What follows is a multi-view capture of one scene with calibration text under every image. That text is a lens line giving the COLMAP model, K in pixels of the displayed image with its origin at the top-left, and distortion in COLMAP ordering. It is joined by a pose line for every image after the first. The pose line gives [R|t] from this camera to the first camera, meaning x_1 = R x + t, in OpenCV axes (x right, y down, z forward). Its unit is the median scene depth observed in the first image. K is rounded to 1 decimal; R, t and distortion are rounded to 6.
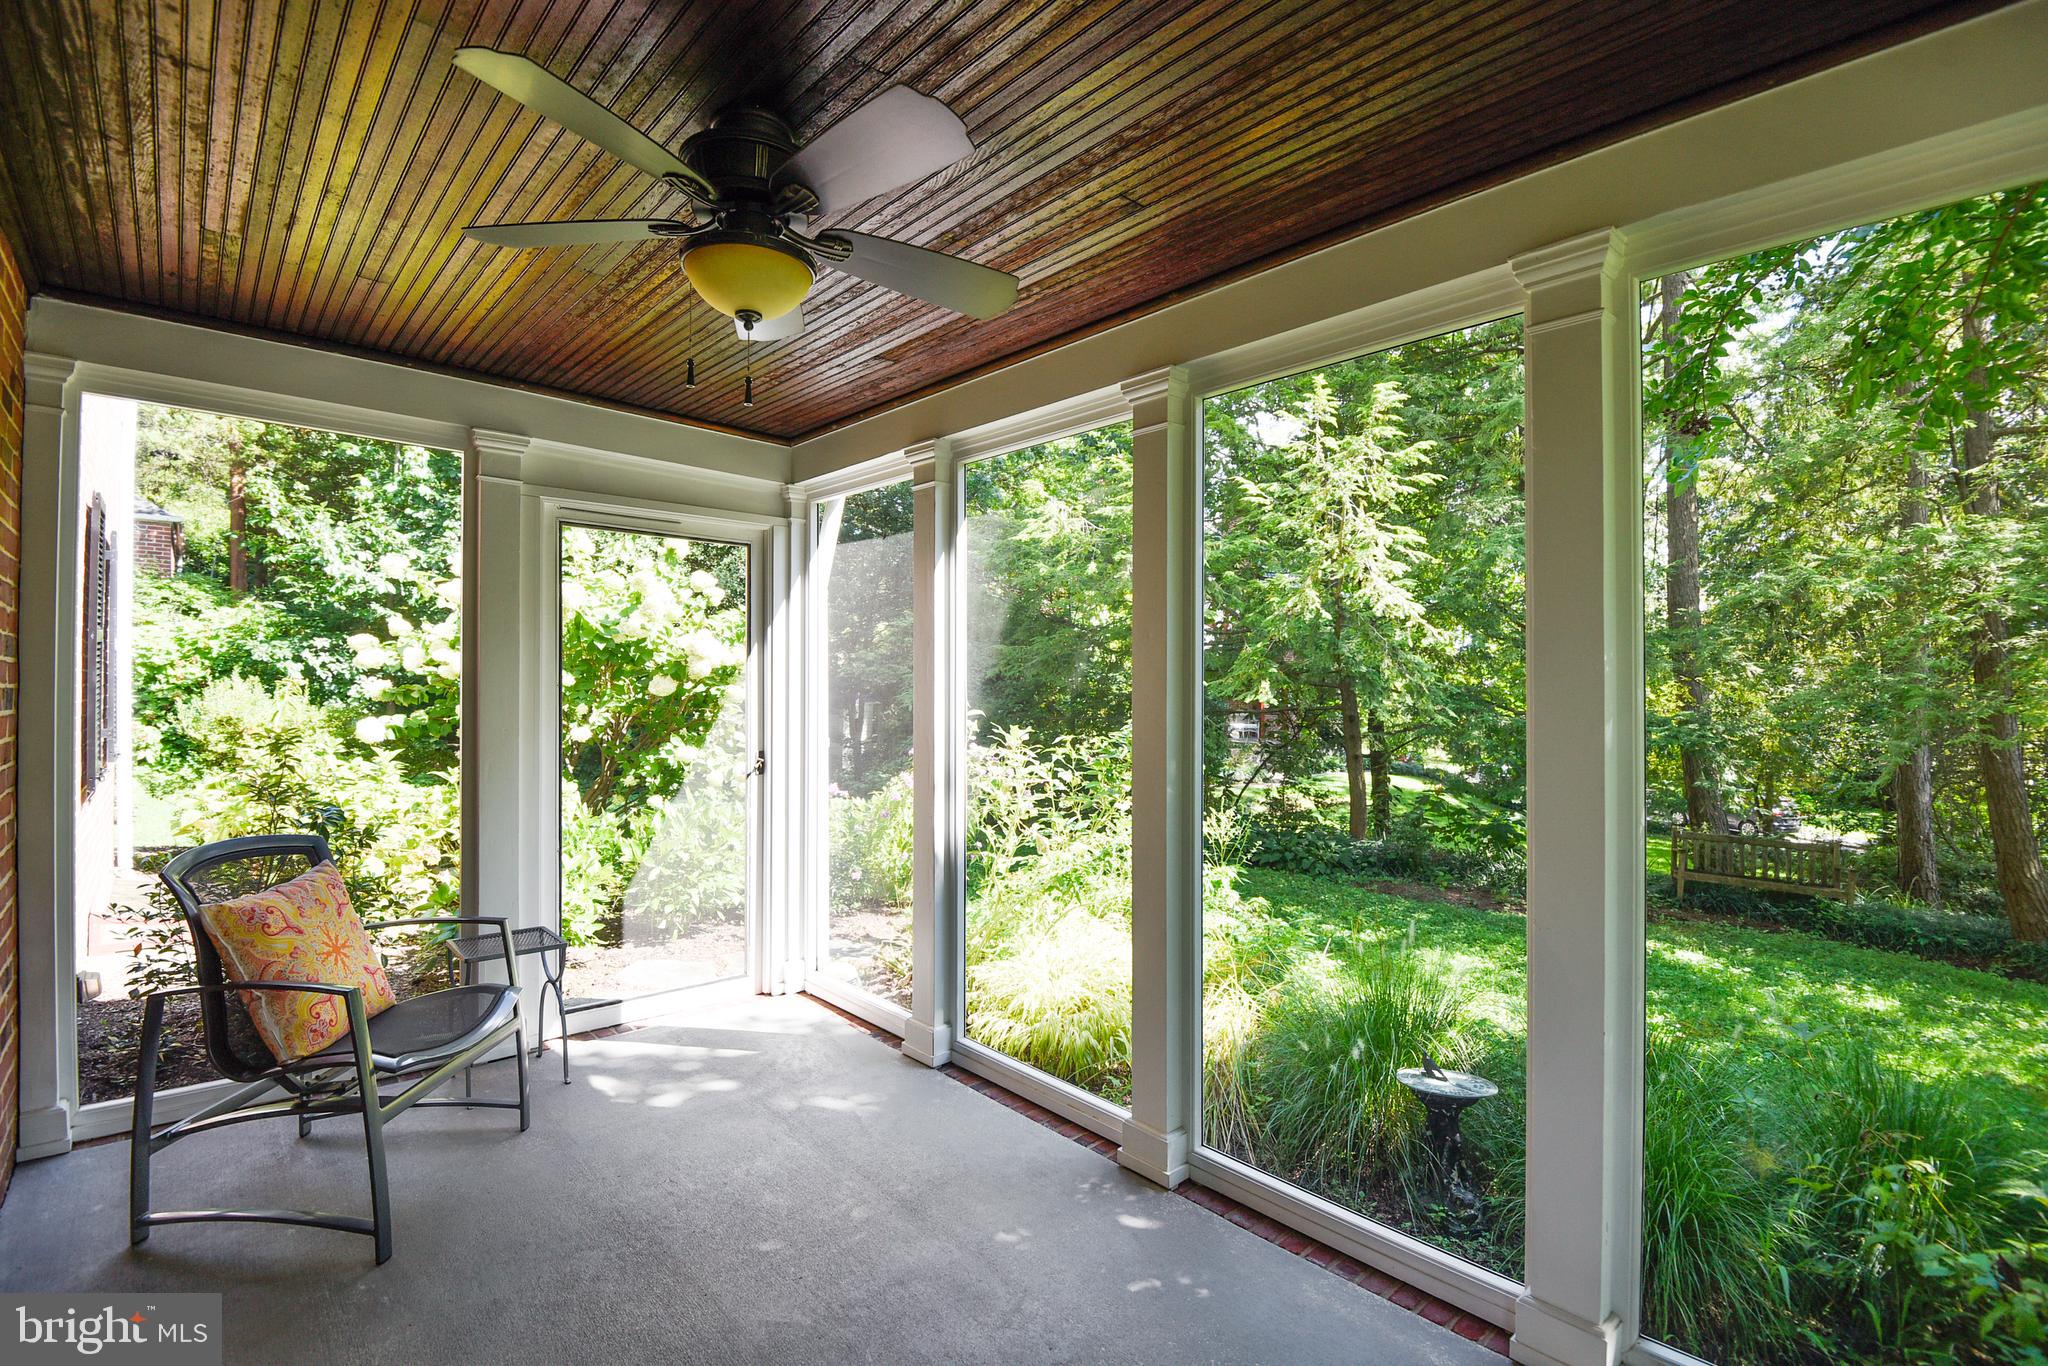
lens RADIAL K [[939.6, 0, 1036.5], [0, 939.6, 683.8], [0, 0, 1]] dist [0.008677, -0.001474]
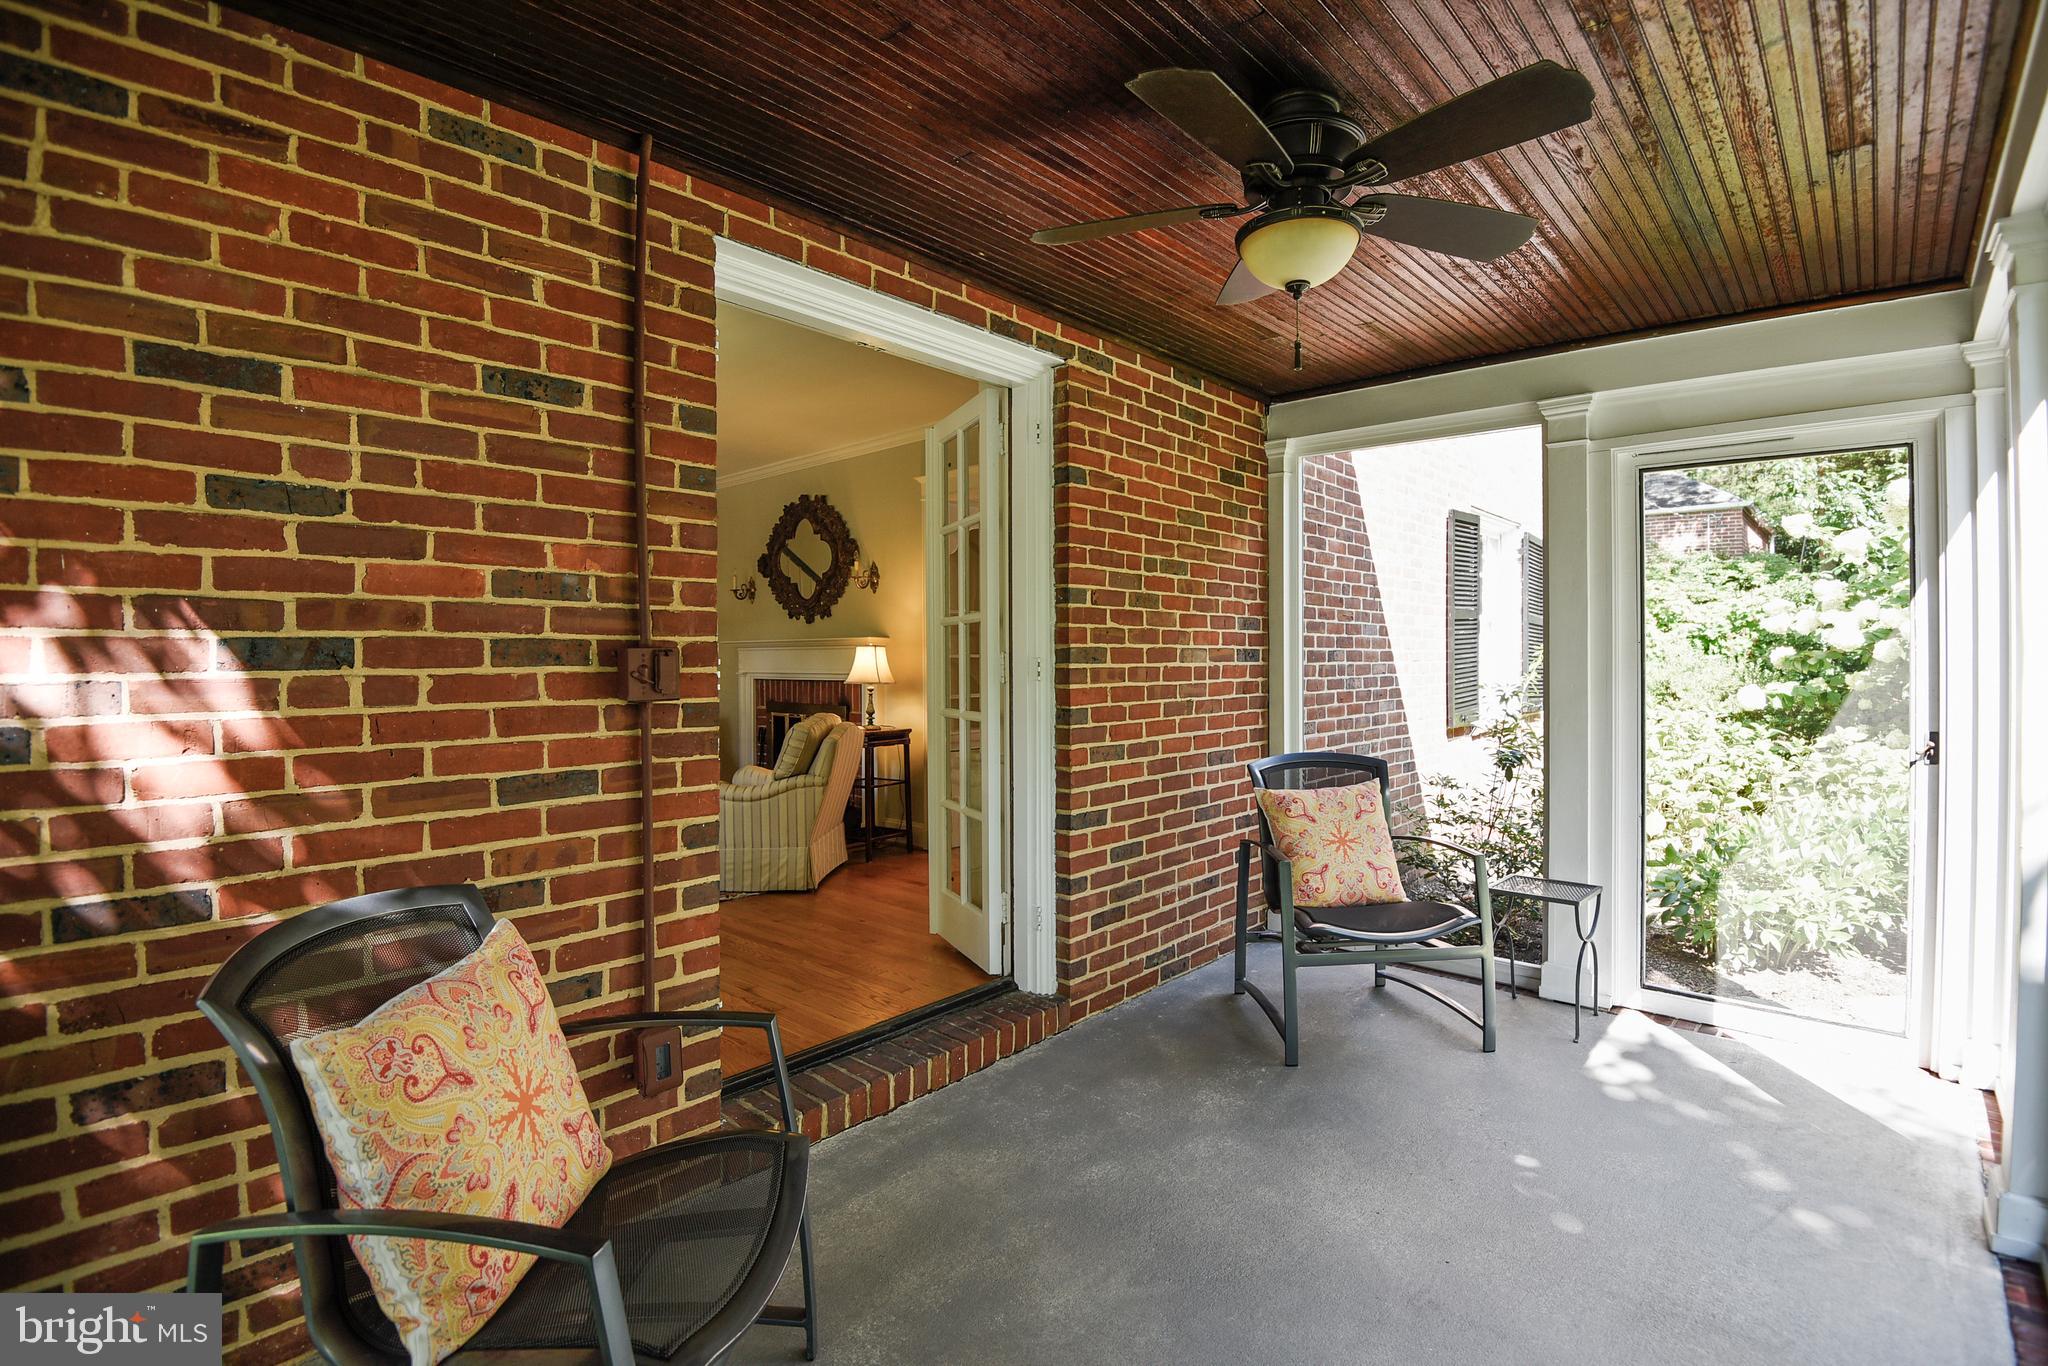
lens RADIAL K [[939.6, 0, 1037.9], [0, 939.6, 670.3], [0, 0, 1]] dist [0.008677, -0.001474]
pose [[0.179883, 0.011300, -0.983623, 0.292053], [0.004946, 0.999911, 0.012391, 0.013389], [0.983675, -0.007094, 0.179812, 0.208418]]
